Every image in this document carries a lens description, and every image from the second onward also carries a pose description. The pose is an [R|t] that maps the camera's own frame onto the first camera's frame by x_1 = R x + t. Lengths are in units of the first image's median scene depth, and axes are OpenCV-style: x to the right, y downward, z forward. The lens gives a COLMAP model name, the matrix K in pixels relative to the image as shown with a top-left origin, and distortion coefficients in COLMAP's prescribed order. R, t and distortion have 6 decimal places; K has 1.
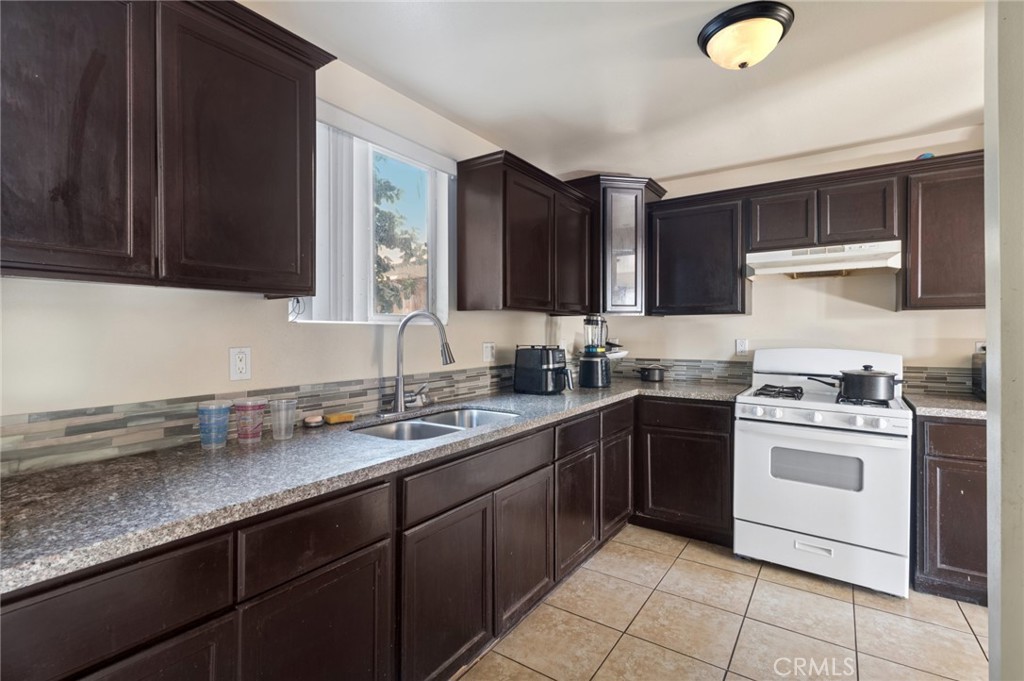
lens RADIAL K [[471.7, 0, 511.7], [0, 471.7, 333.2], [0, 0, 1]] dist [0.000562, -0.000049]
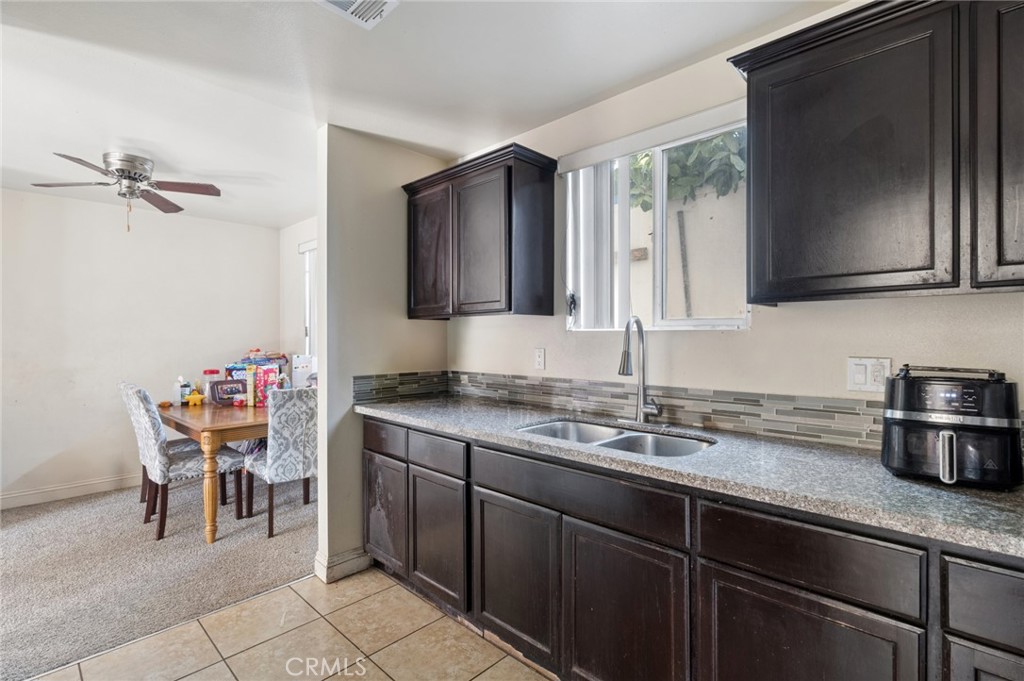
lens RADIAL K [[471.7, 0, 511.4], [0, 471.7, 338.4], [0, 0, 1]] dist [0.000562, -0.000049]
pose [[-0.142024, 0.006597, -0.989841, 0.765606], [-0.000513, 0.999977, 0.006738, -0.009521], [0.989863, 0.001464, -0.142017, 0.900184]]
